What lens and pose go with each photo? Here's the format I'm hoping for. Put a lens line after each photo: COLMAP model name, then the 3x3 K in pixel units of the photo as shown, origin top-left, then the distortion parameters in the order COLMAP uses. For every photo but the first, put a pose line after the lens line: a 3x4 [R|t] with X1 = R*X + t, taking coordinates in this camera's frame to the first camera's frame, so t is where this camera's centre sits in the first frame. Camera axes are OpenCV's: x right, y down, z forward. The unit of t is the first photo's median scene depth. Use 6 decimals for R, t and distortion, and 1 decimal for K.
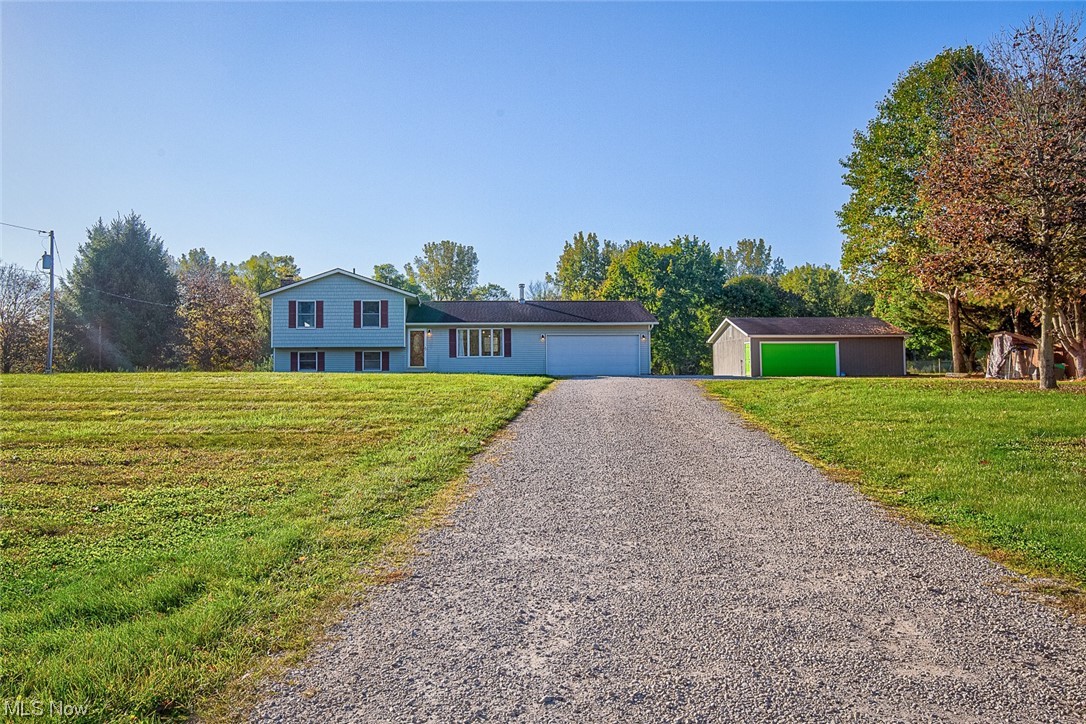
lens RADIAL K [[807.6, 0, 543.0], [0, 807.6, 362.0], [0, 0, 1]] dist [-0.001597, -0.000144]
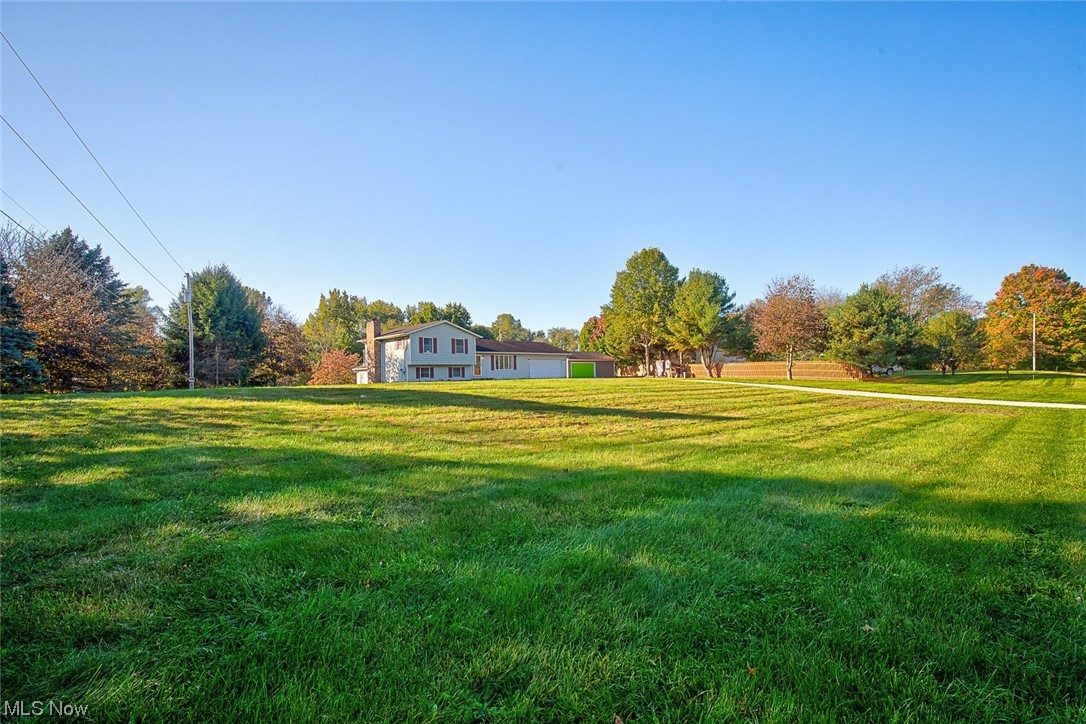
lens RADIAL K [[474.5, 0, 543.0], [0, 474.5, 362.0], [0, 0, 1]] dist [0.000104, 0.000013]
pose [[0.794538, 0.008797, 0.607151, -0.579579], [0.000939, 0.999876, -0.015715, -0.006224], [-0.607214, 0.013057, 0.794431, 0.041409]]
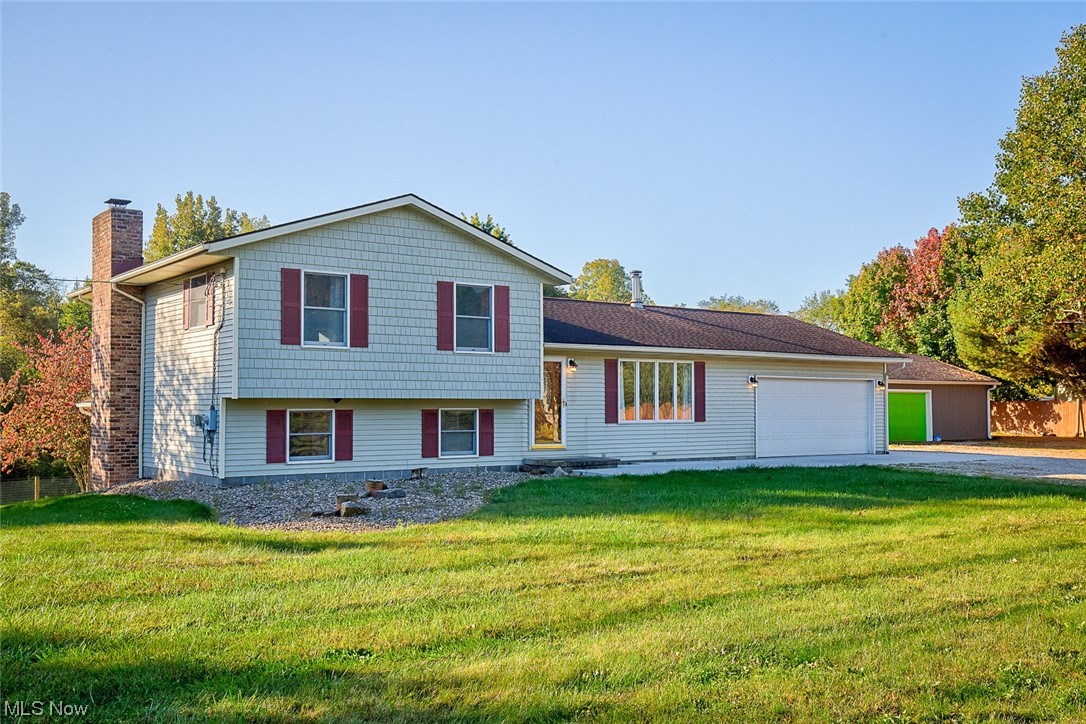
lens RADIAL K [[1021.4, 0, 543.0], [0, 1021.4, 362.0], [0, 0, 1]] dist [0.057684, -0.002174]
pose [[0.863293, 0.030614, 0.503774, -0.360413], [-0.018279, 0.999400, -0.029409, -0.018767], [-0.504372, 0.016180, 0.863335, 0.445929]]
